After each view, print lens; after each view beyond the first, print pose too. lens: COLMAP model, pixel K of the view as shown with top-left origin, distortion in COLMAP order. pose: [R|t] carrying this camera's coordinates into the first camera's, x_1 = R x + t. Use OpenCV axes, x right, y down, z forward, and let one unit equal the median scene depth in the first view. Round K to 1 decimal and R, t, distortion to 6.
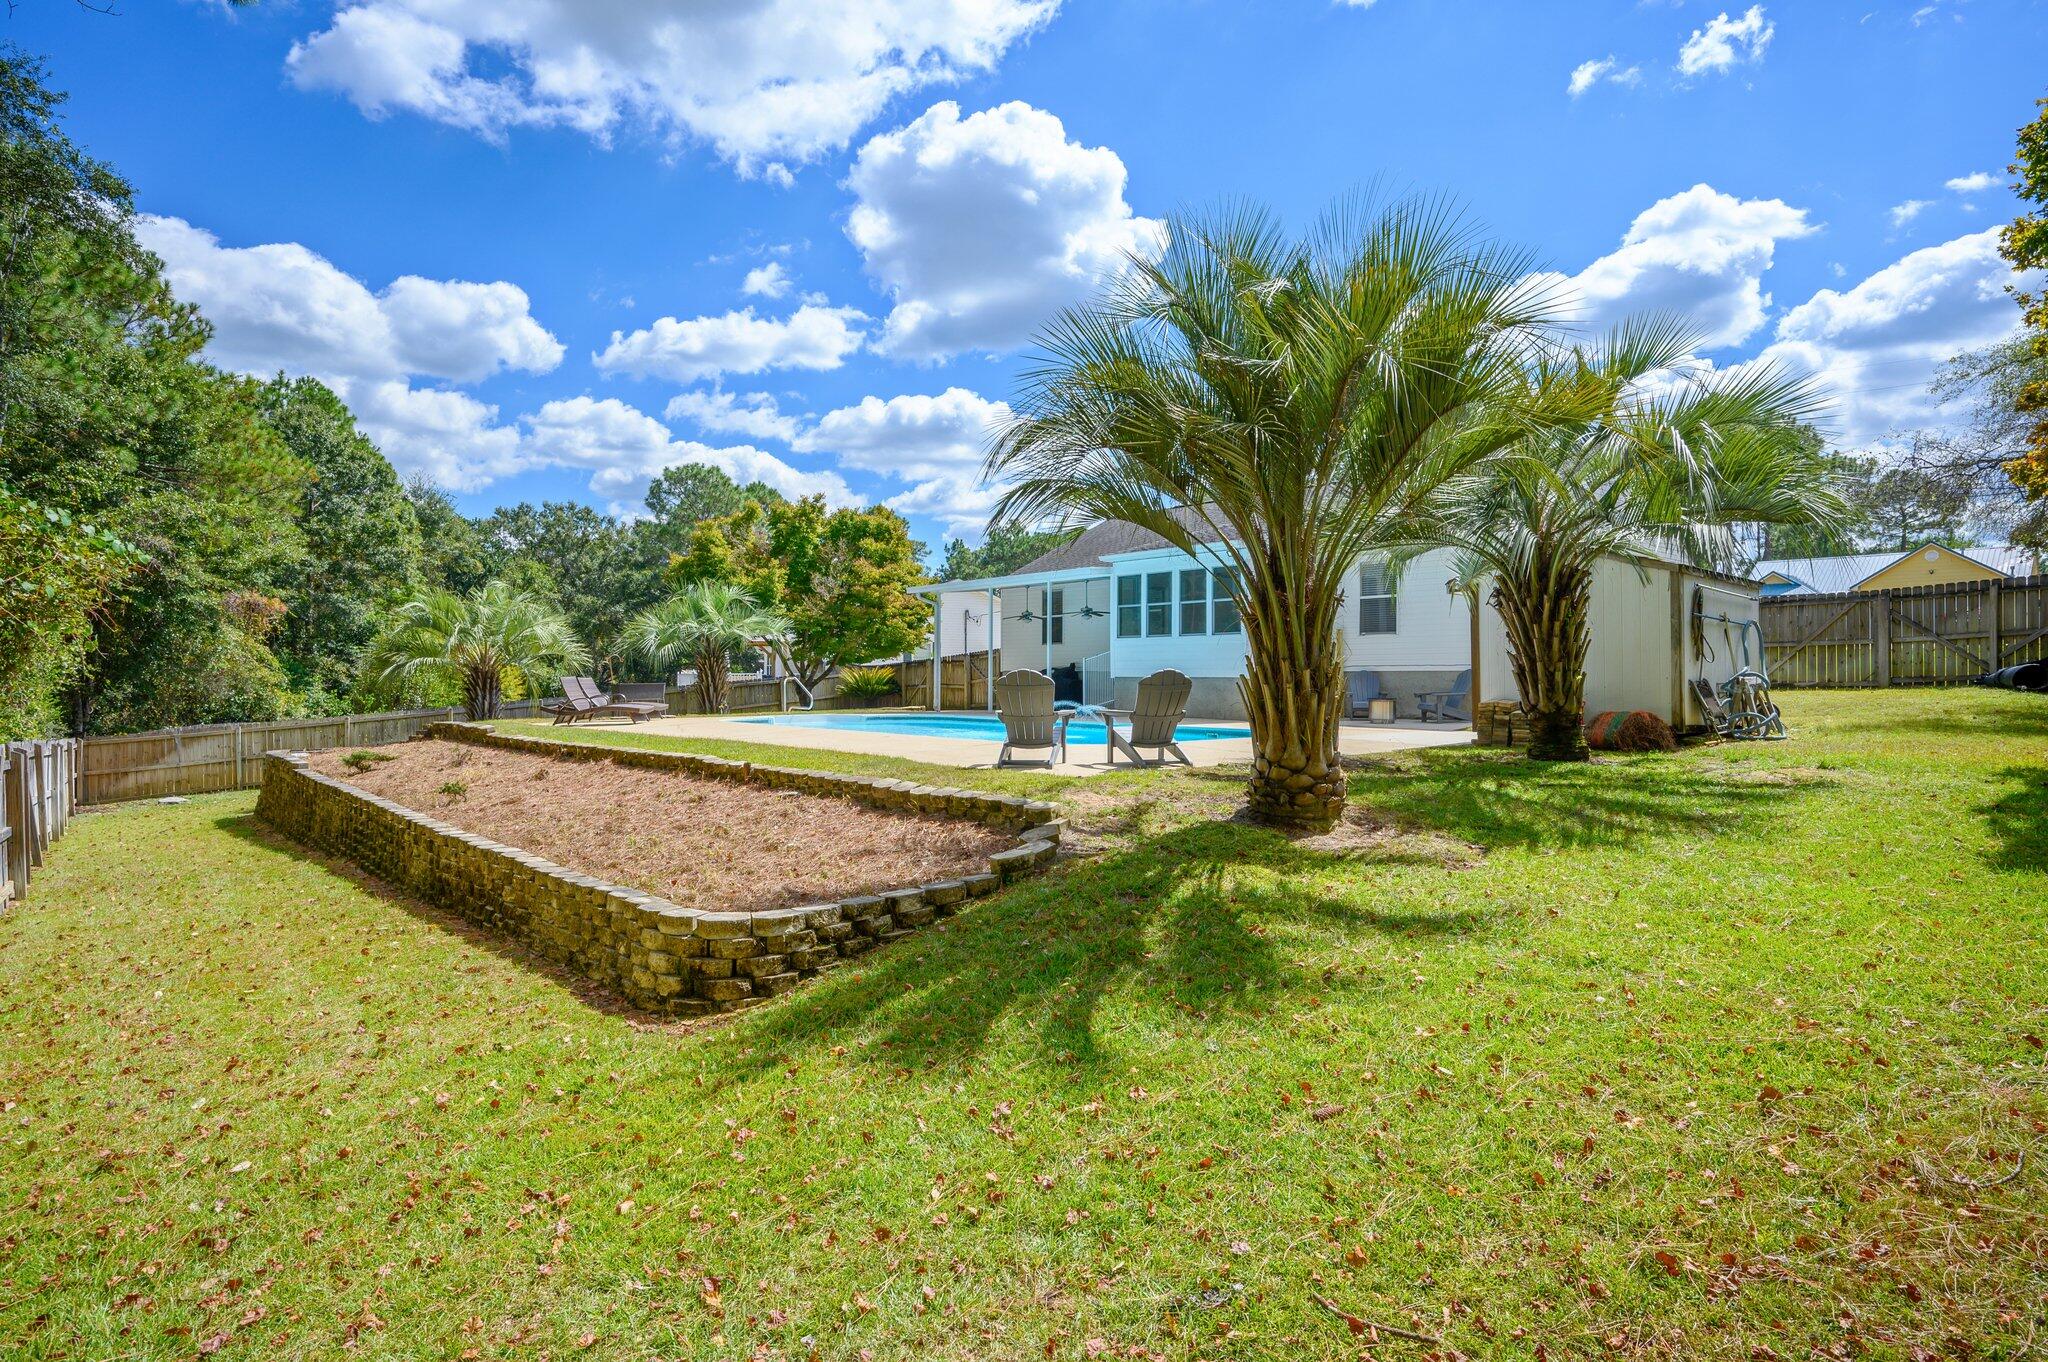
lens RADIAL K [[1061.6, 0, 1030.5], [0, 1061.6, 676.5], [0, 0, 1]] dist [0.005323, 0.000057]
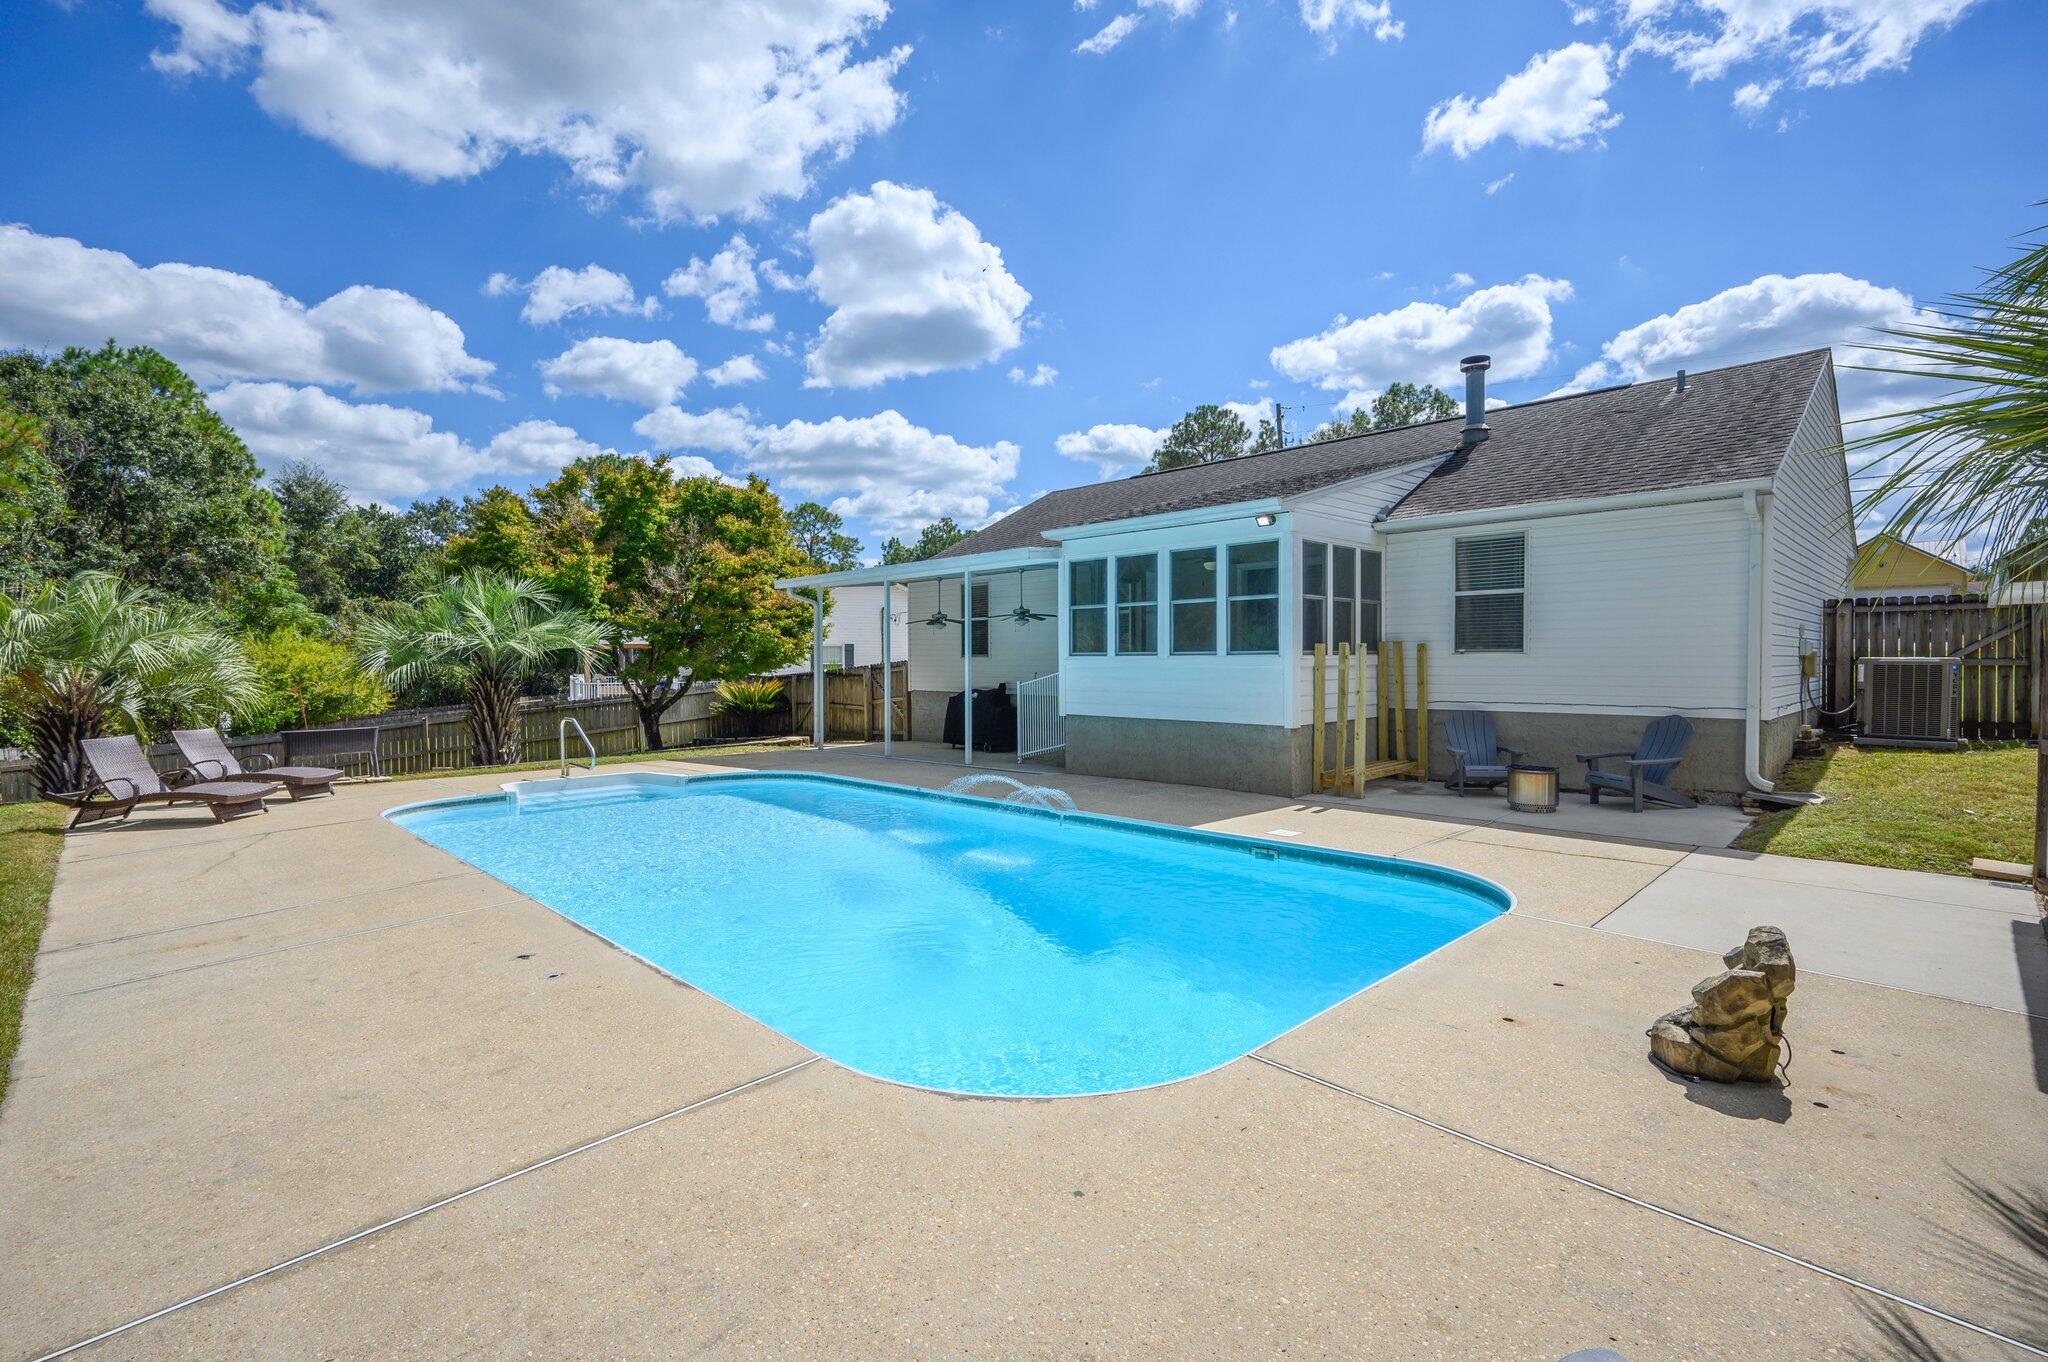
lens RADIAL K [[935.7, 0, 1020.6], [0, 935.7, 676.8], [0, 0, 1]] dist [-0.002016, 0.000469]
pose [[0.998347, -0.006795, 0.057074, 0.014753], [0.005922, 0.999863, 0.015443, -0.025979], [-0.057171, -0.015079, 0.998251, 0.339196]]
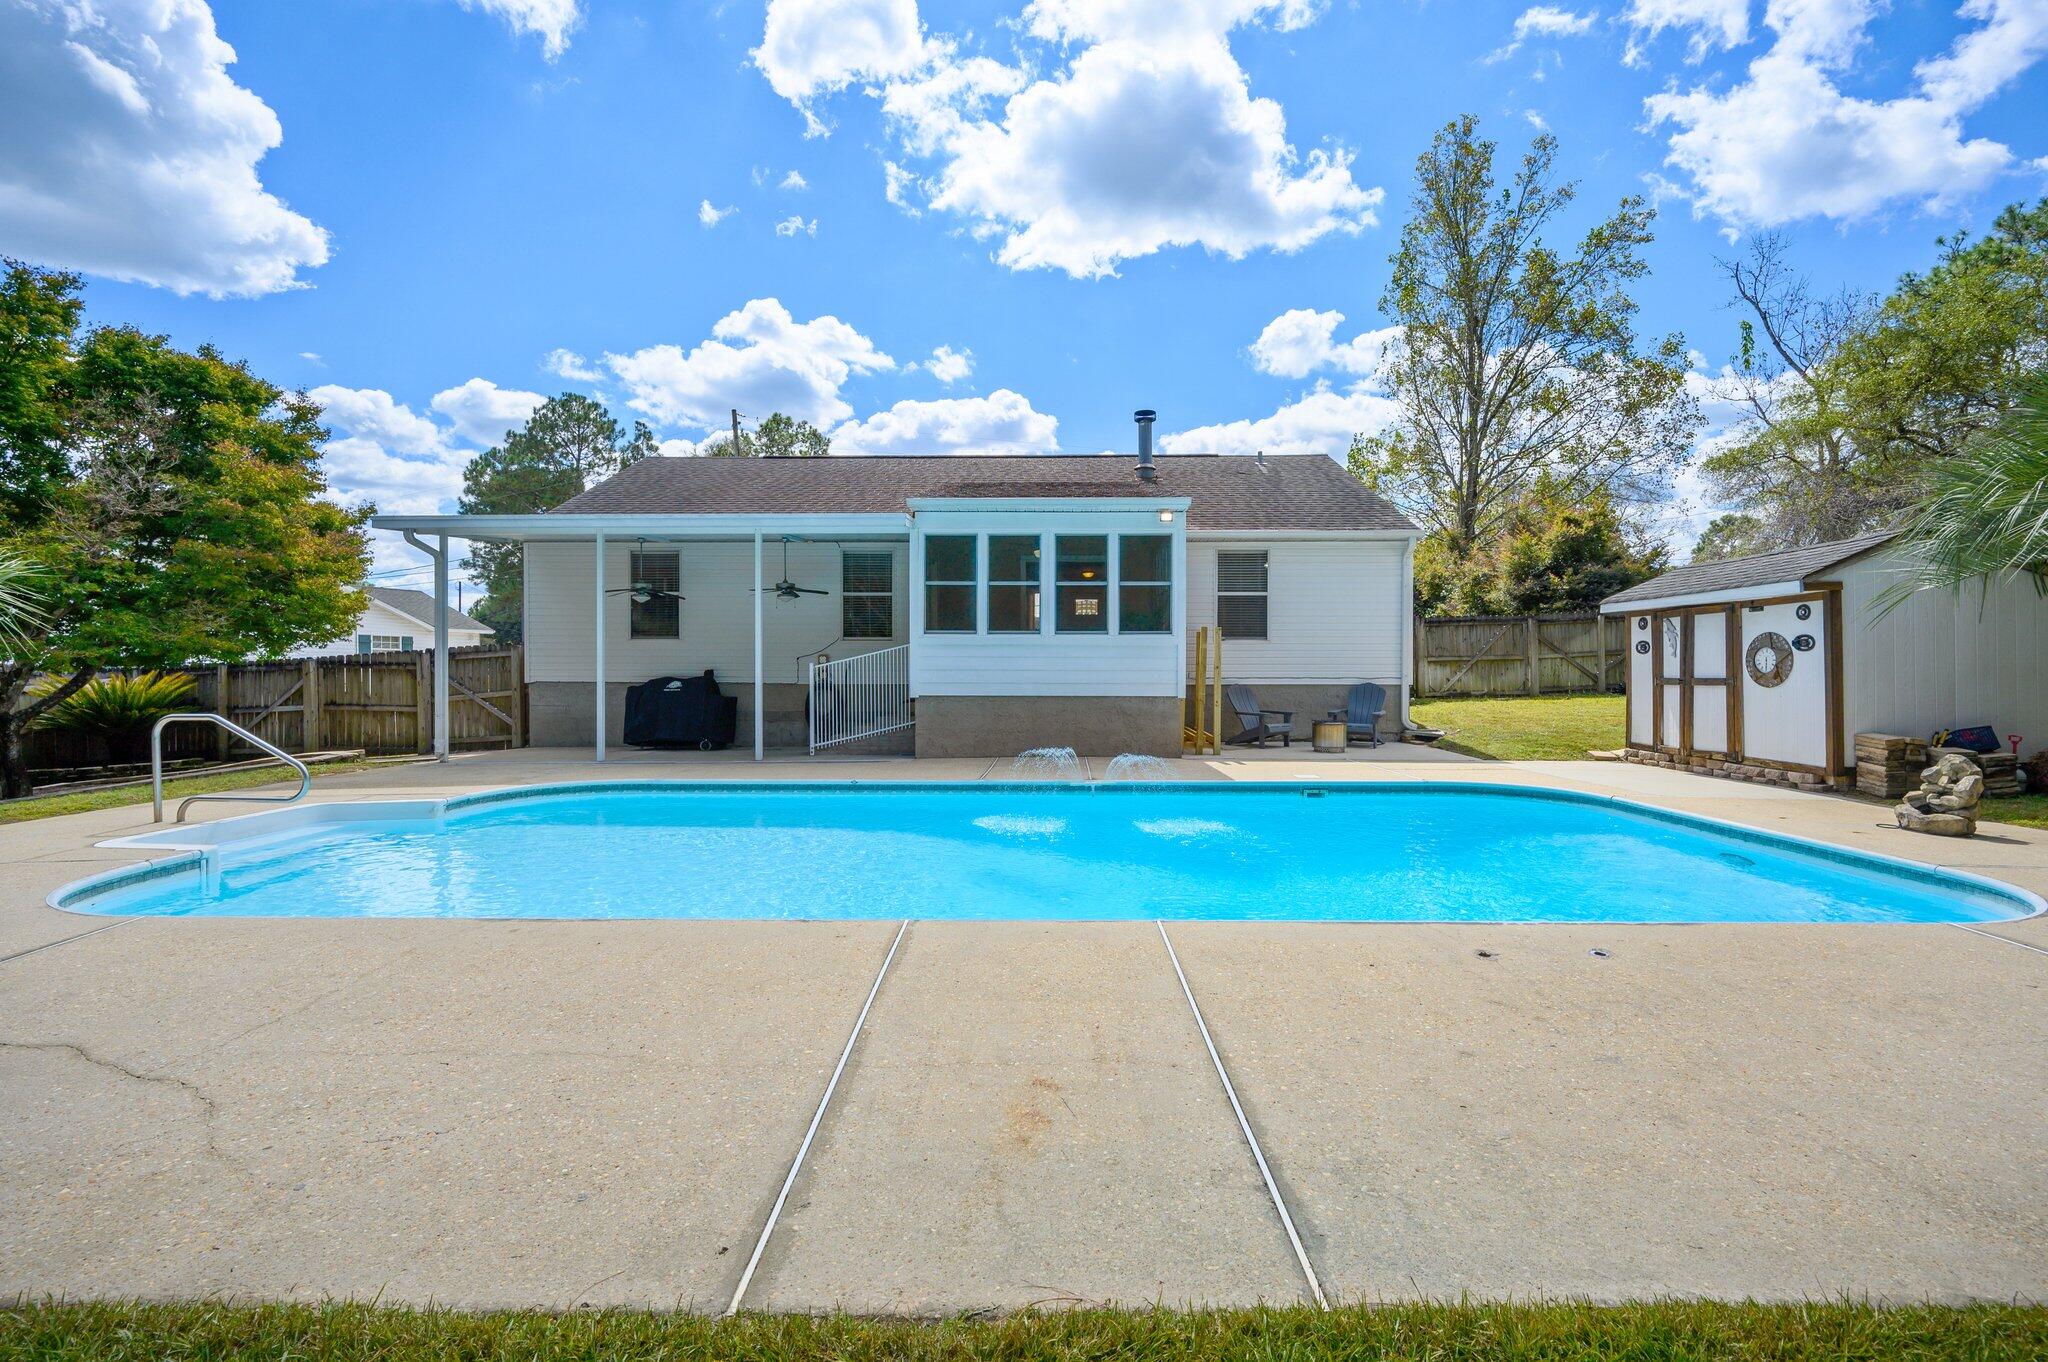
lens RADIAL K [[882.7, 0, 1016.3], [0, 882.7, 676.1], [0, 0, 1]] dist [-0.001338, 0.000344]
pose [[0.667650, -0.003333, 0.744468, -0.216155], [0.000677, 0.999992, 0.003870, -0.010620], [-0.744475, -0.002080, 0.667647, 0.491747]]
